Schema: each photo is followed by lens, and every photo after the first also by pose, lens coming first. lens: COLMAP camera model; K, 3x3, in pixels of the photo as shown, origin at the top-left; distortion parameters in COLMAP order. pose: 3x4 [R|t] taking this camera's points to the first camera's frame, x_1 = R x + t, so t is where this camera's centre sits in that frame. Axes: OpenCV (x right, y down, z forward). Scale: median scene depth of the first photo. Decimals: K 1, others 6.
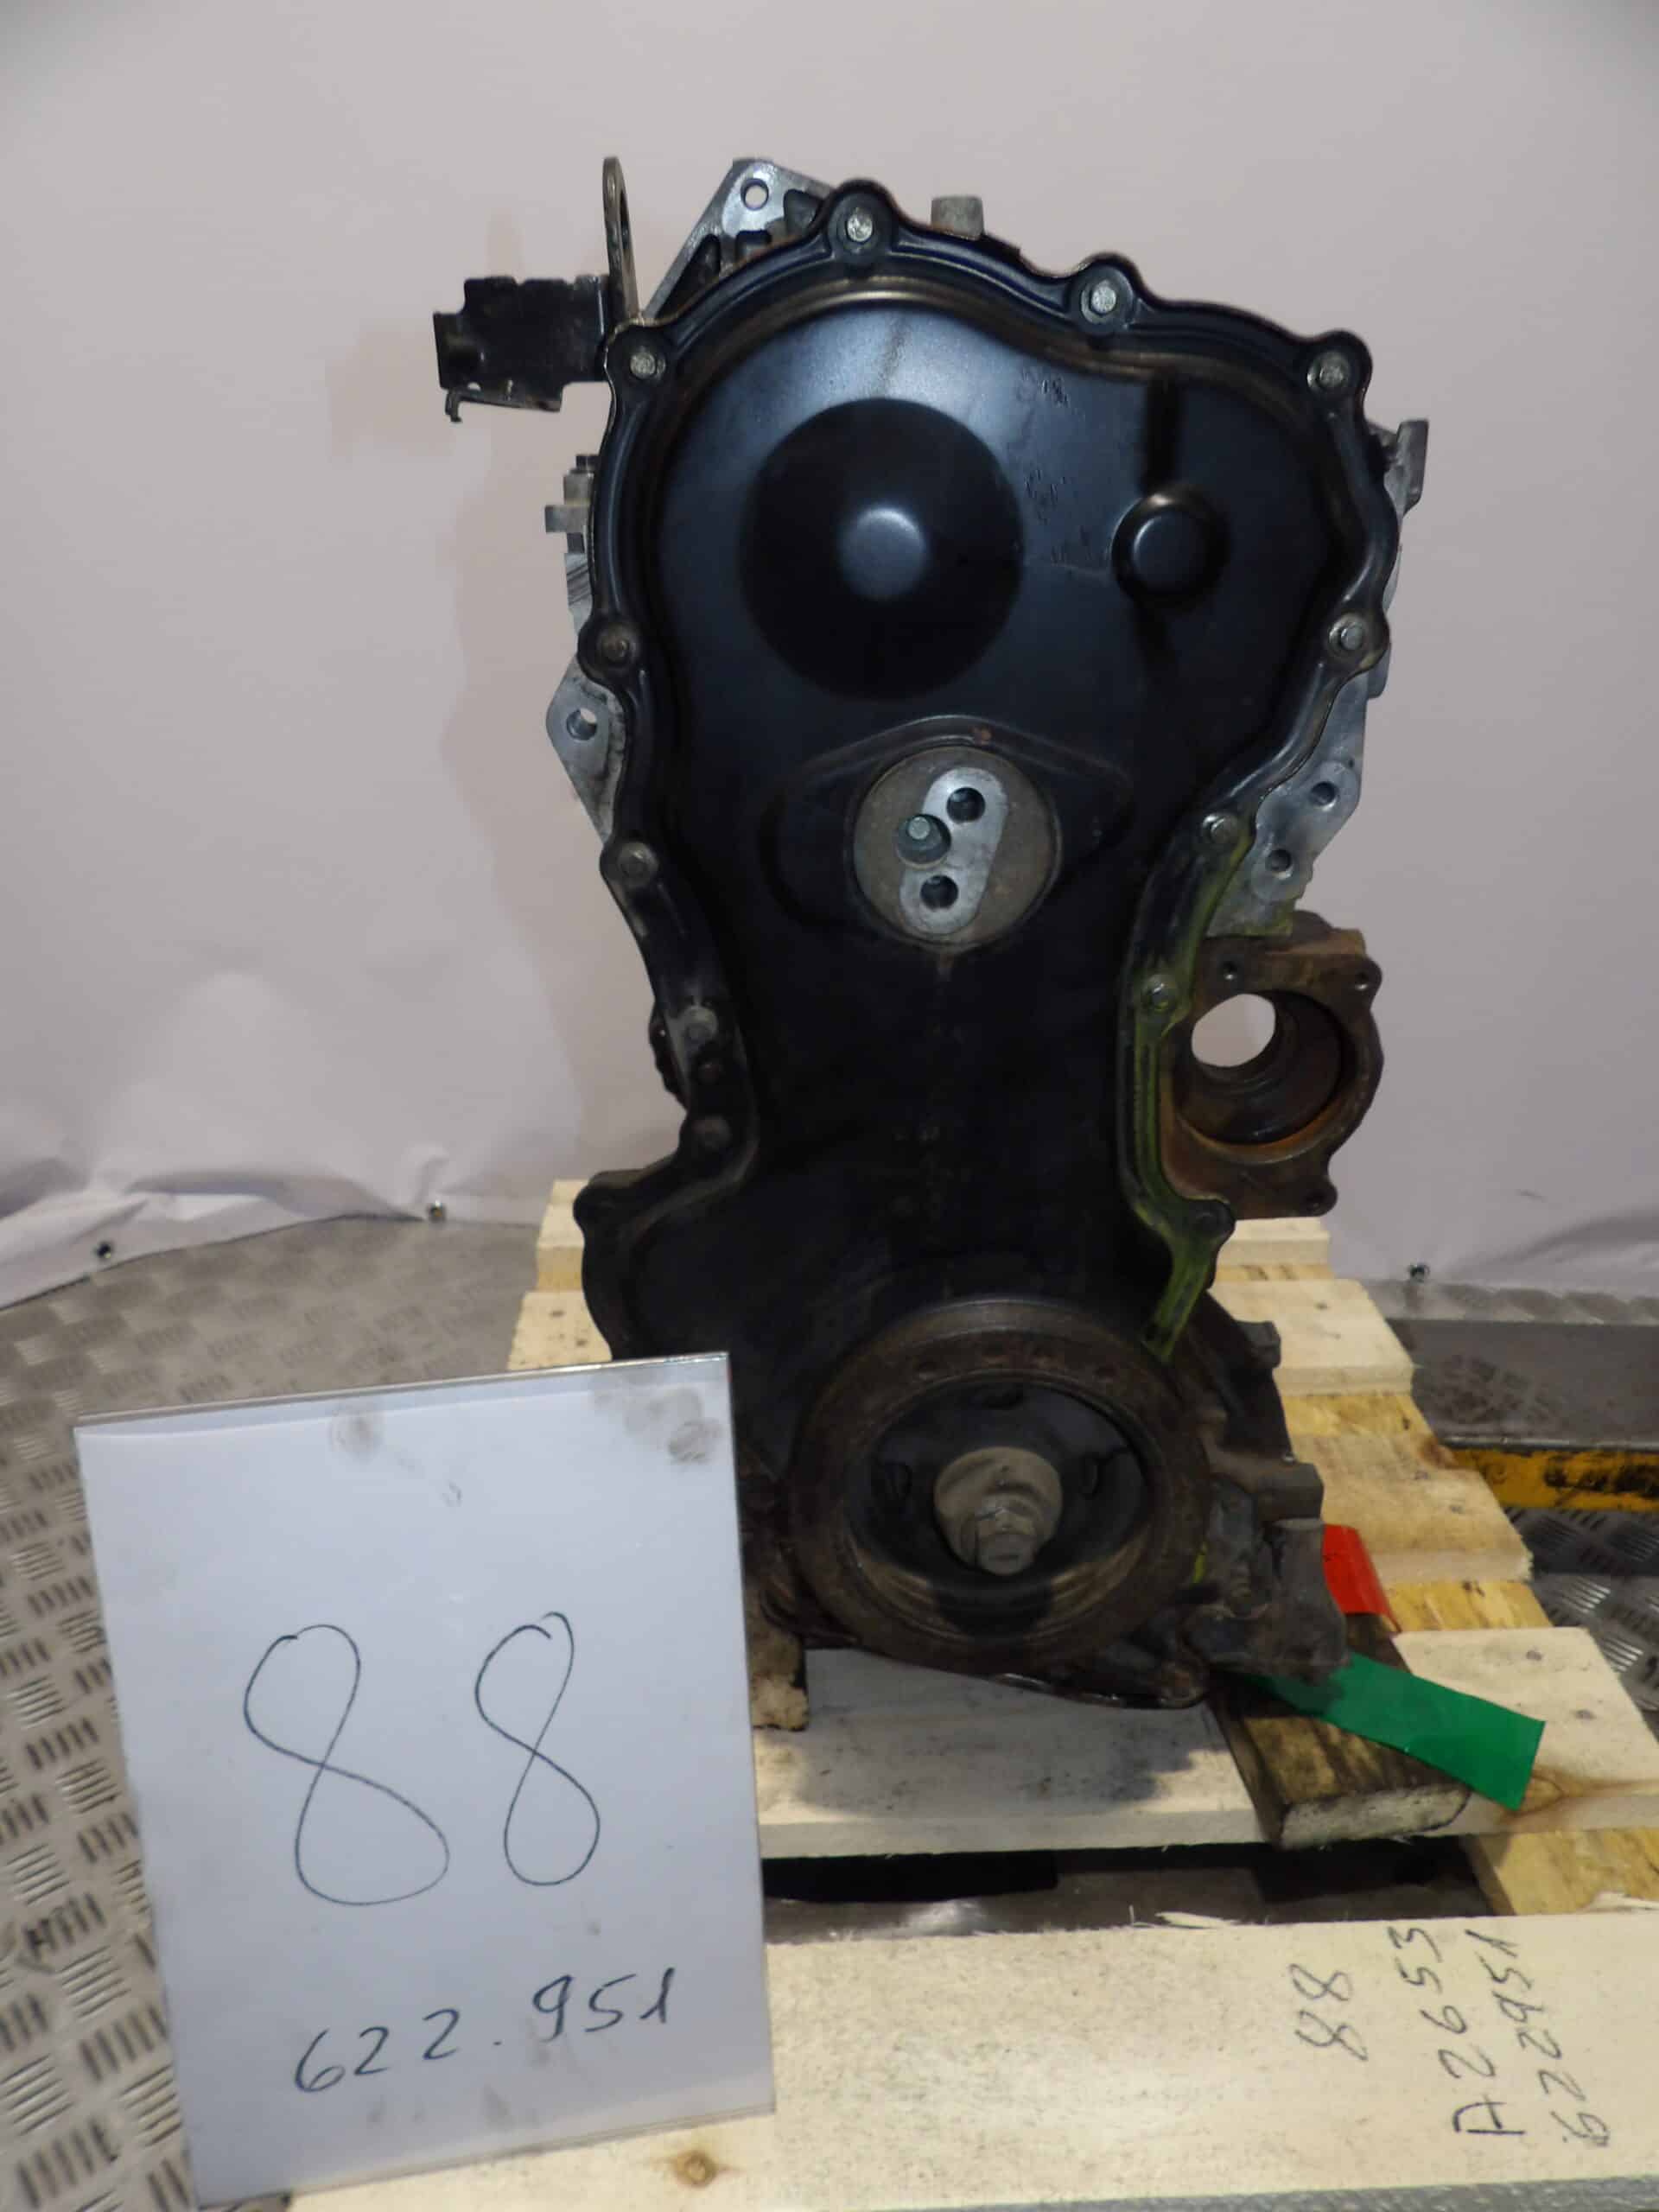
lens RADIAL K [[1633.7, 0, 829.5], [0, 1633.7, 1106.0], [0, 0, 1]] dist [-0.036131, 0.031031]
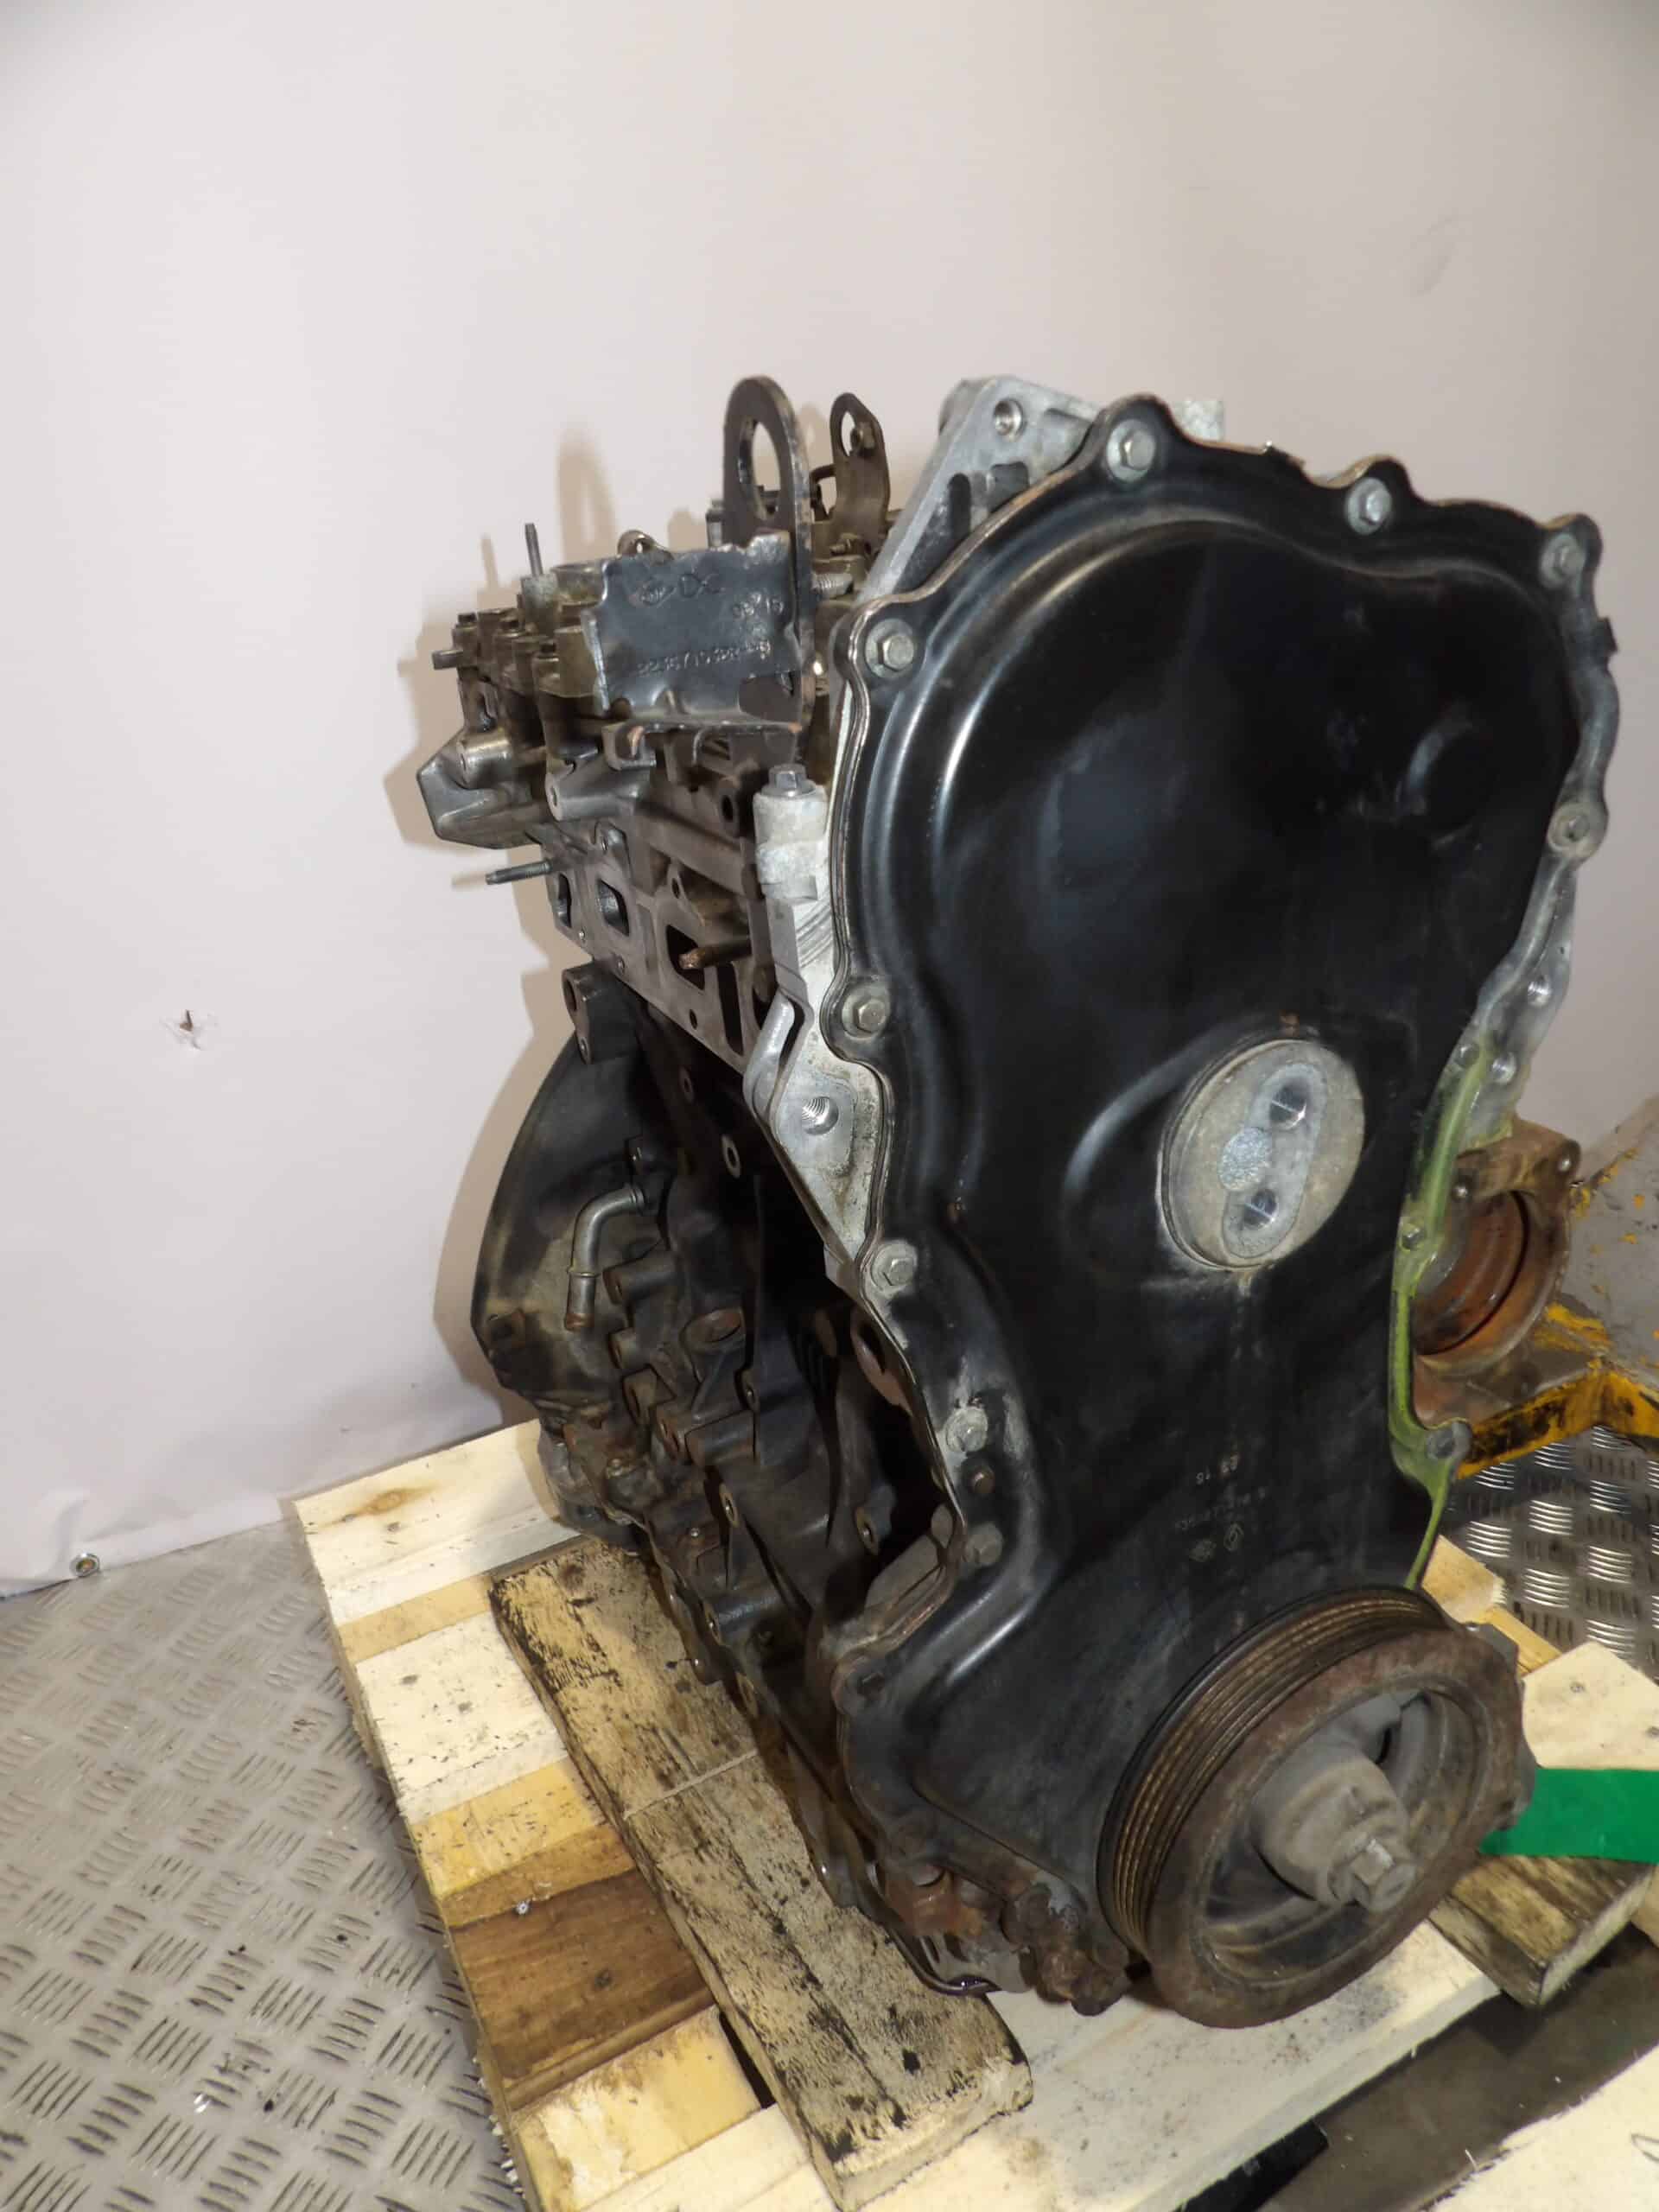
lens RADIAL K [[1633.7, 0, 829.5], [0, 1633.7, 1106.0], [0, 0, 1]] dist [-0.036131, 0.031031]
pose [[0.893816, -0.242891, 0.376958, -0.383170], [0.243435, 0.968777, 0.047010, -0.244442], [-0.376607, 0.049747, 0.925036, 0.274940]]
